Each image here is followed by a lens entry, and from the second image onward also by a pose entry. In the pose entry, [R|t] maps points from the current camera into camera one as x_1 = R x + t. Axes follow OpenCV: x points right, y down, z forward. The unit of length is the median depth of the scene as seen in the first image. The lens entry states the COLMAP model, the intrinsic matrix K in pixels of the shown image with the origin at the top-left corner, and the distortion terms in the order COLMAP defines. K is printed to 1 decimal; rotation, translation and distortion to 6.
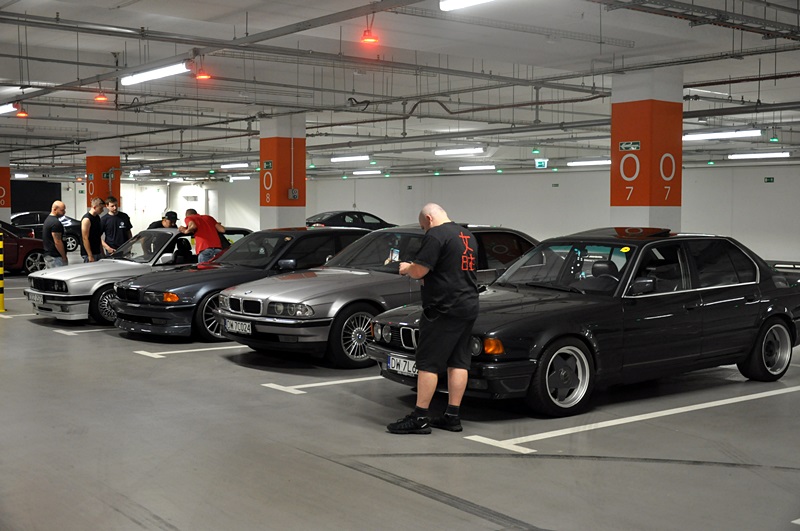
lens RADIAL K [[1062.2, 0, 401.3], [0, 1062.2, 265.6], [0, 0, 1]] dist [-0.001909, 0.000000]
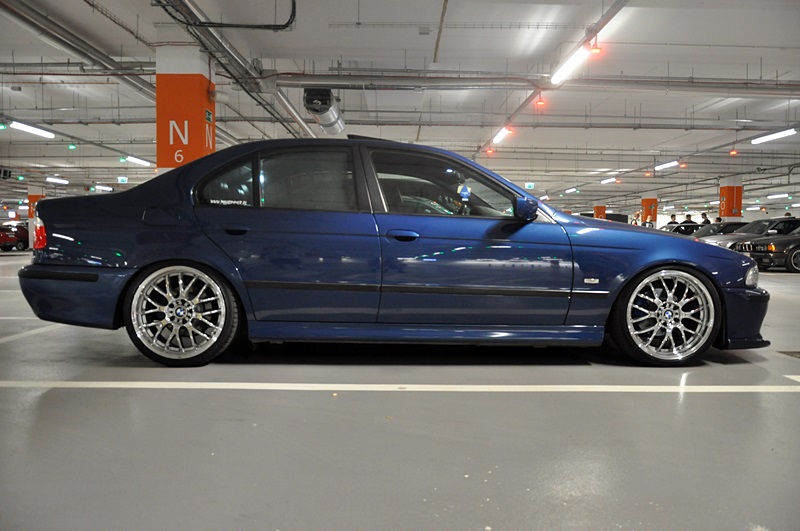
lens RADIAL K [[615.7, 0, 401.1], [0, 615.7, 269.4], [0, 0, 1]] dist [-0.028109, -0.001124]
pose [[0.790505, 0.035208, -0.611443, 0.135476], [-0.034832, 0.999315, 0.012510, 0.064967], [0.611465, 0.011408, 0.791189, -0.458454]]
